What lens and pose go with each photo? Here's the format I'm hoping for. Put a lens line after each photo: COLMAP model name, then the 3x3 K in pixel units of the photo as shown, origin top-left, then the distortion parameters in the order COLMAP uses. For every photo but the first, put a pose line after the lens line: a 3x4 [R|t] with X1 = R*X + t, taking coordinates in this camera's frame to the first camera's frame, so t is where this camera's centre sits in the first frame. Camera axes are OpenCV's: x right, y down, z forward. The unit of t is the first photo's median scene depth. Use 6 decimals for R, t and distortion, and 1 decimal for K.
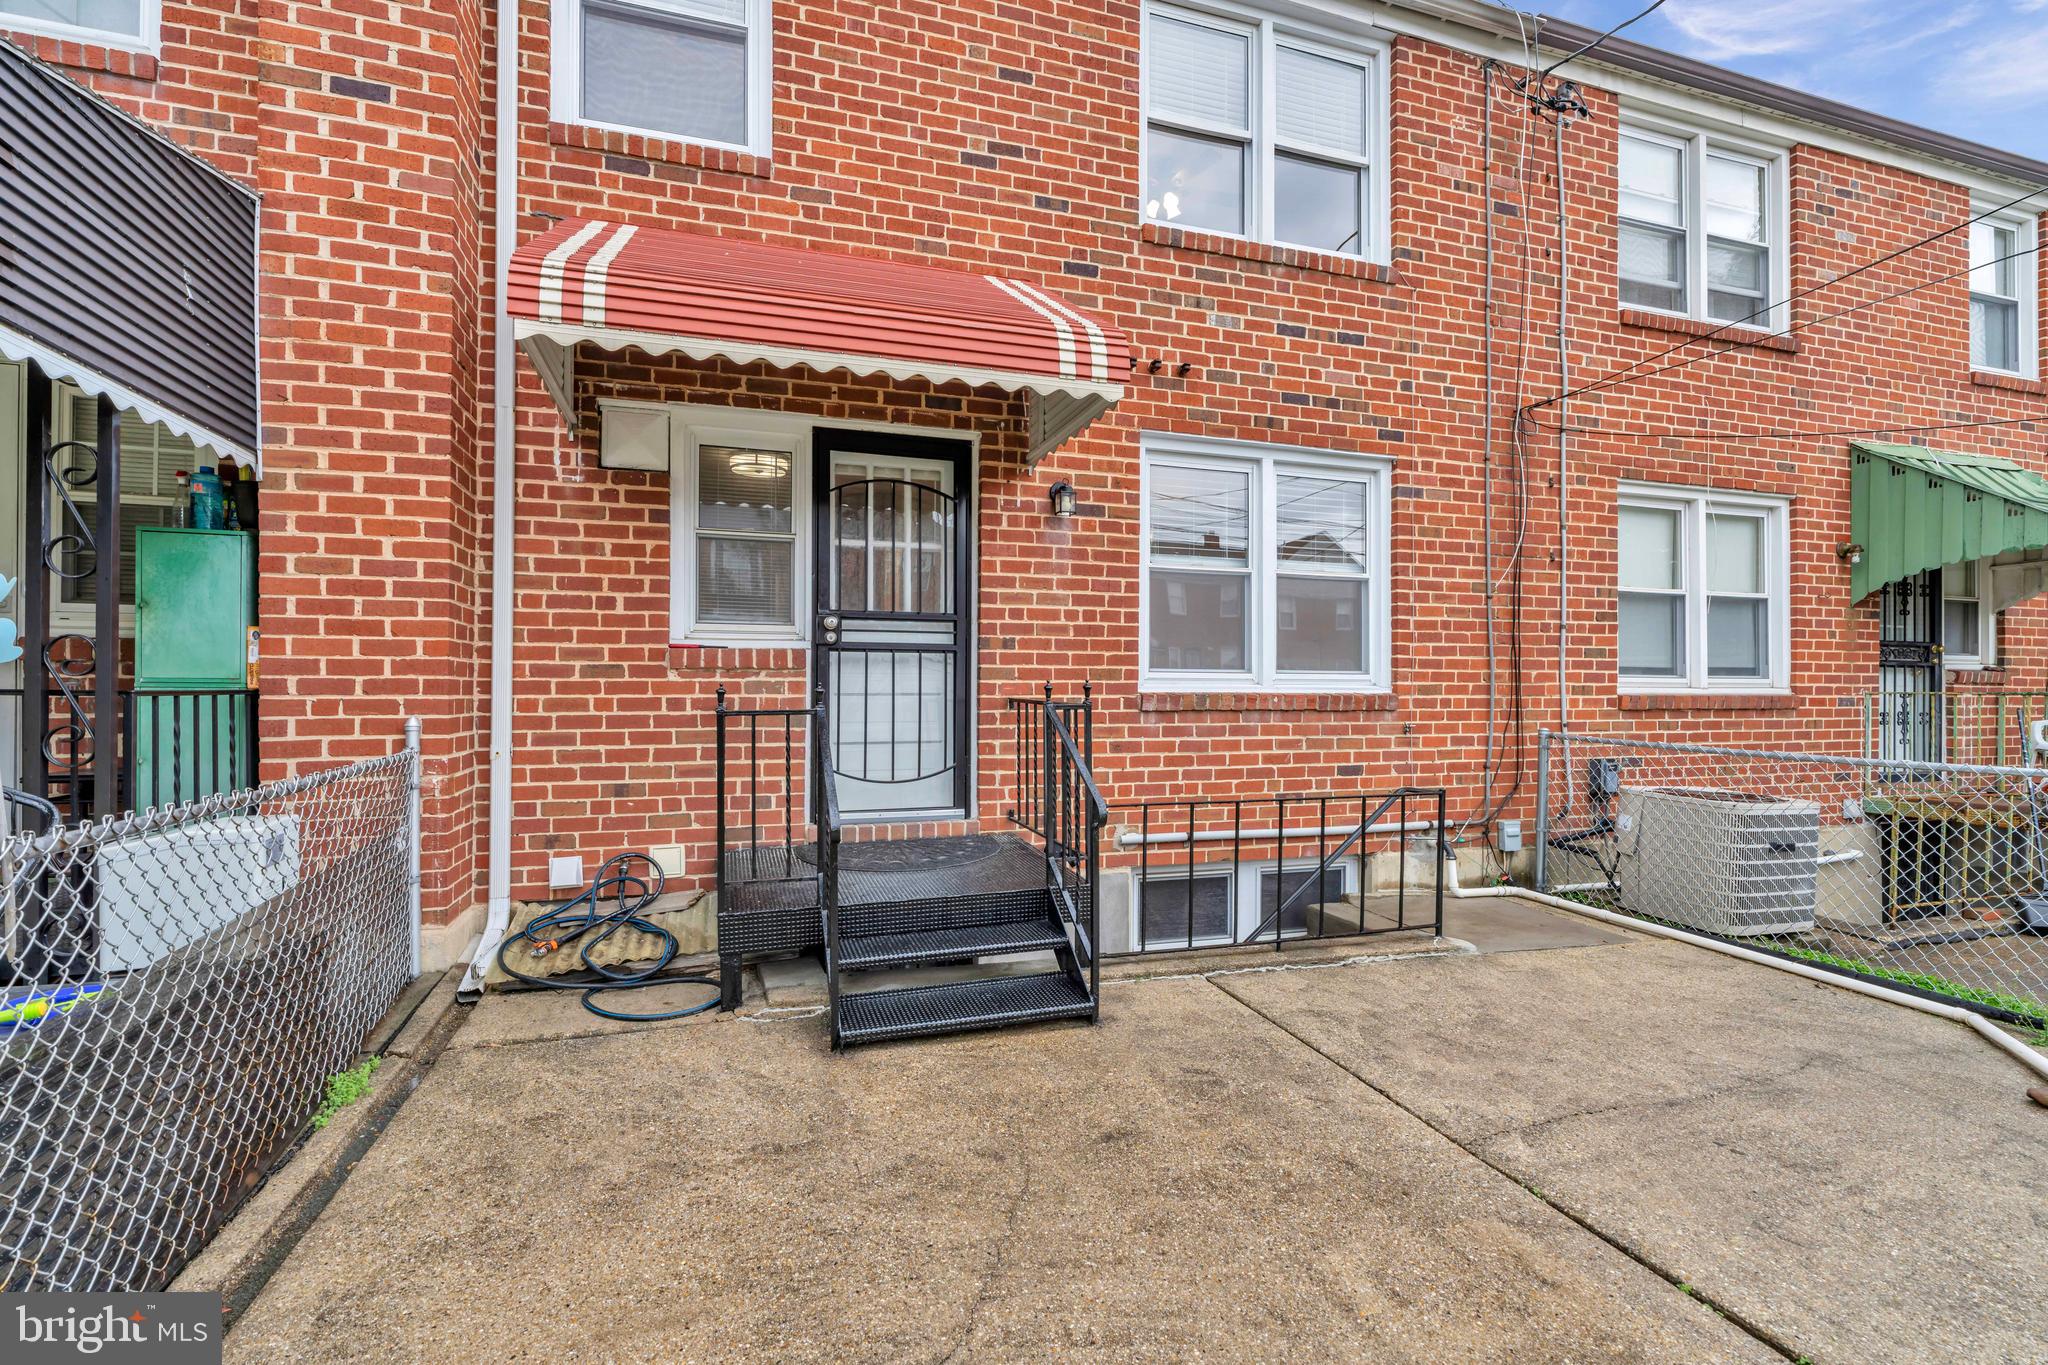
lens RADIAL K [[941.8, 0, 1022.2], [0, 941.8, 681.7], [0, 0, 1]] dist [0.002035, 0.000337]
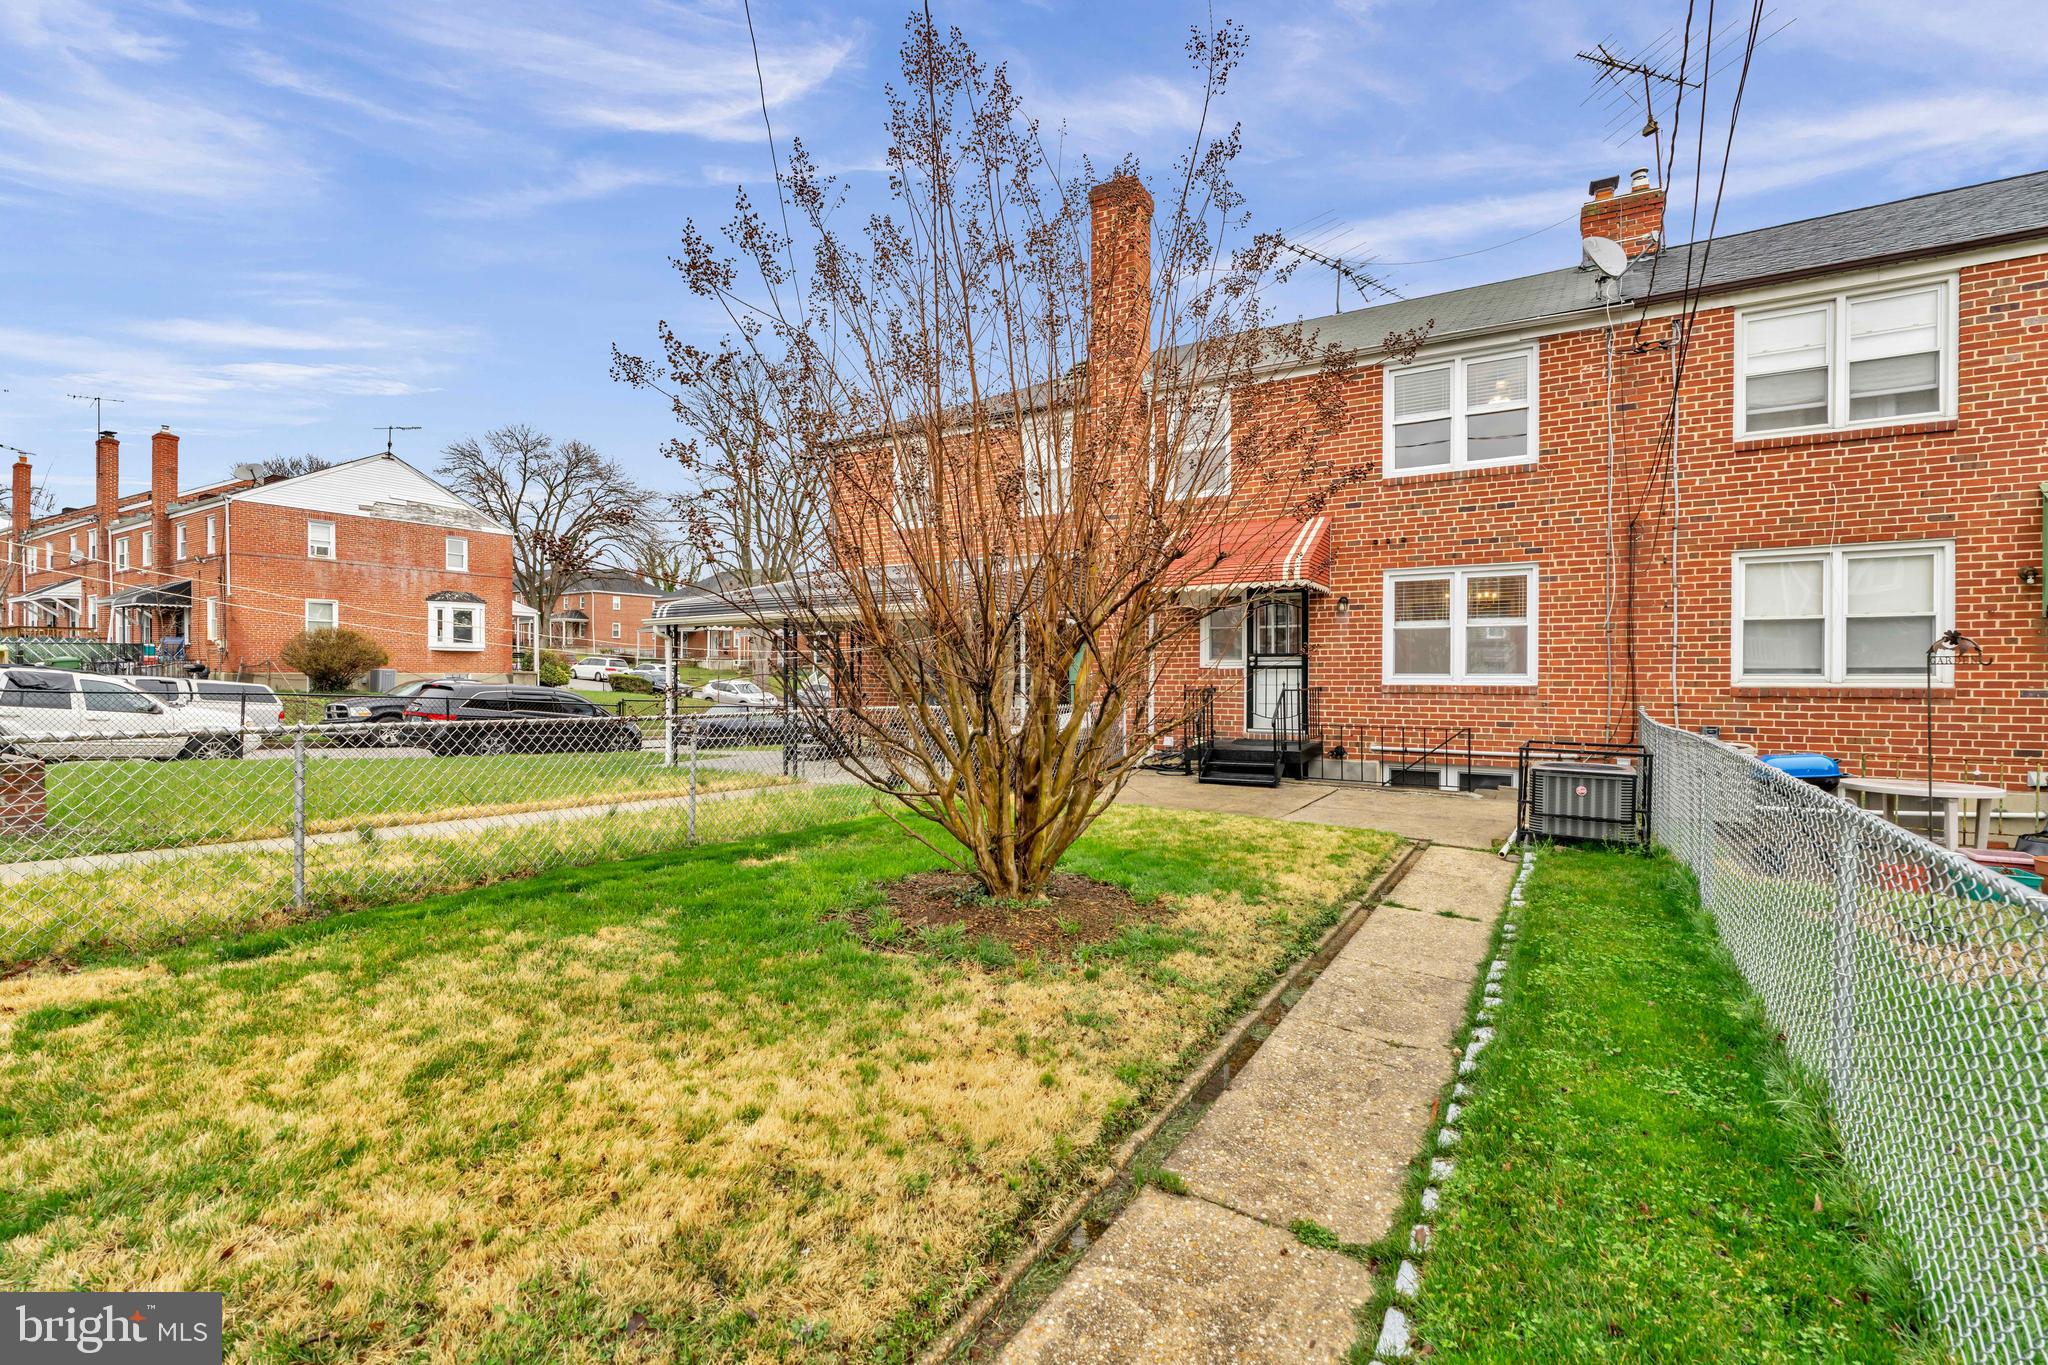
lens RADIAL K [[941.8, 0, 1022.5], [0, 941.8, 685.4], [0, 0, 1]] dist [0.002035, 0.000337]
pose [[0.643861, 0.000605, -0.765142, 1.208683], [0.003541, 0.999987, 0.003771, 0.001015], [0.765134, -0.005137, 0.643851, -1.046057]]
